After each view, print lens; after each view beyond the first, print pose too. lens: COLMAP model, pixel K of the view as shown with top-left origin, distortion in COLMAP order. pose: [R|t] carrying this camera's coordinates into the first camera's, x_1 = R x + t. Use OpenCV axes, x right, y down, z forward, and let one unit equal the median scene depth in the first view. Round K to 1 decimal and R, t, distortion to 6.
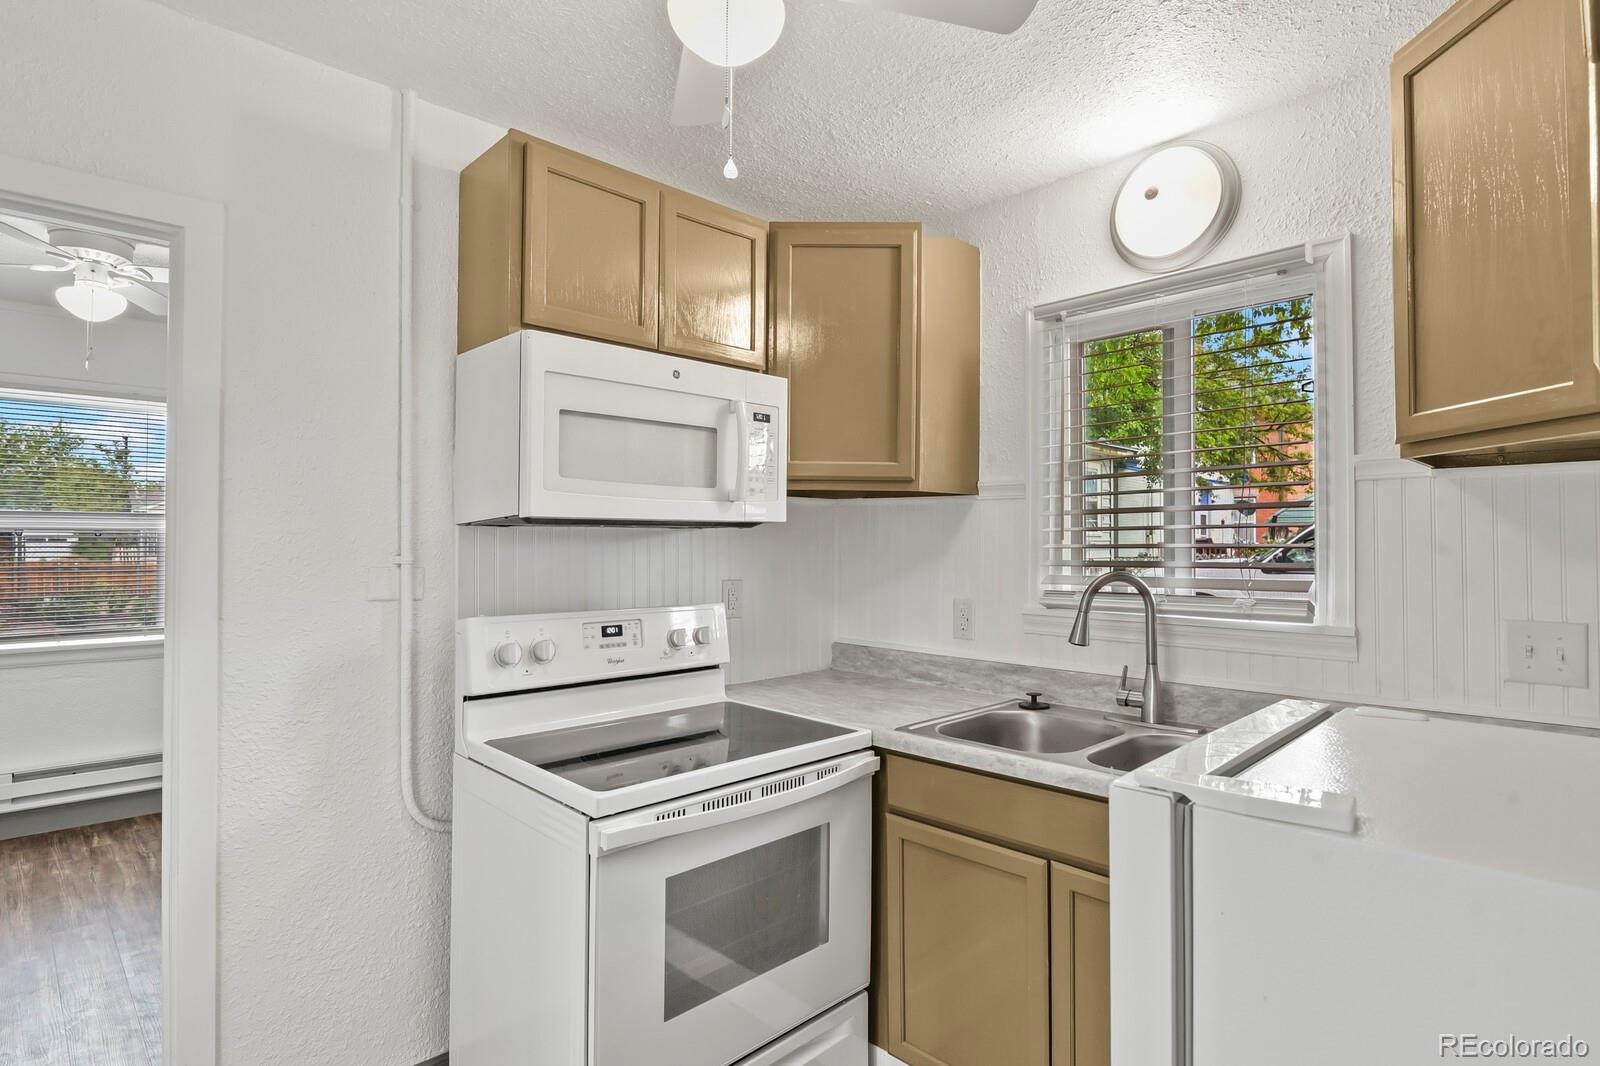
lens RADIAL K [[773.6, 0, 798.9], [0, 773.6, 538.6], [0, 0, 1]] dist [-0.008918, -0.003001]
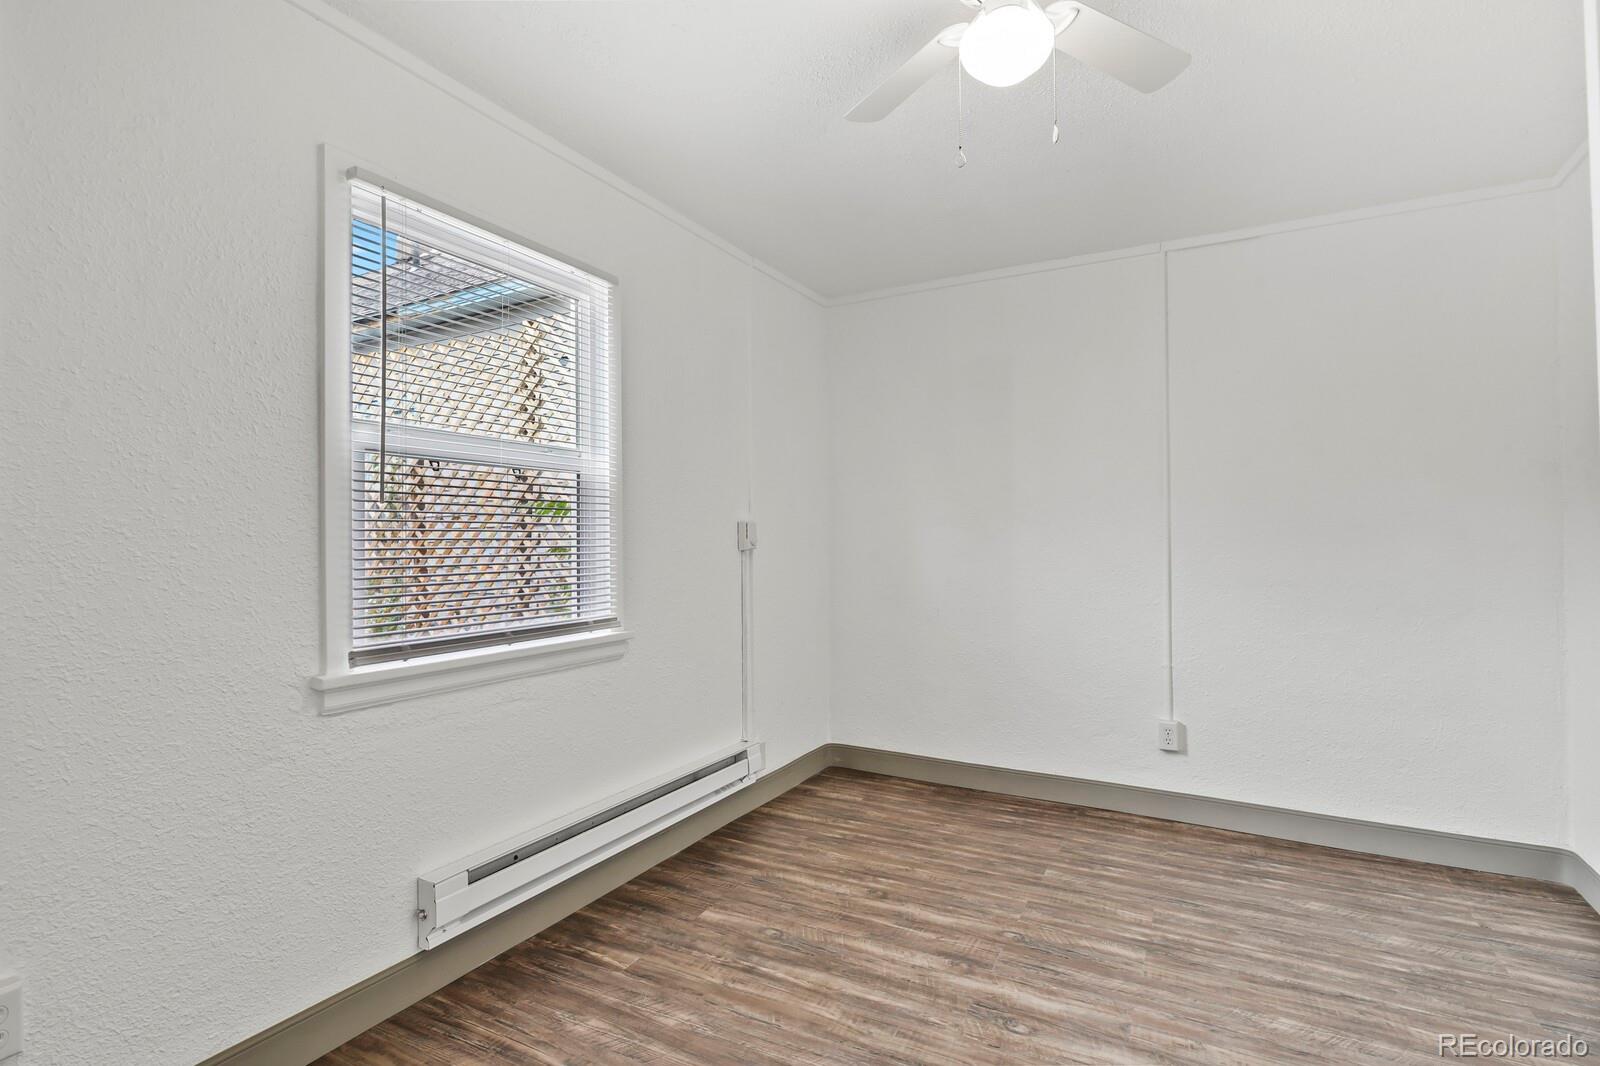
lens RADIAL K [[773.6, 0, 801.9], [0, 773.6, 532.3], [0, 0, 1]] dist [-0.008918, -0.003001]
pose [[0.950674, -0.001690, 0.310188, -1.028113], [-0.002937, 0.999891, 0.014450, 0.040560], [-0.310179, -0.014648, 0.950565, 0.381804]]
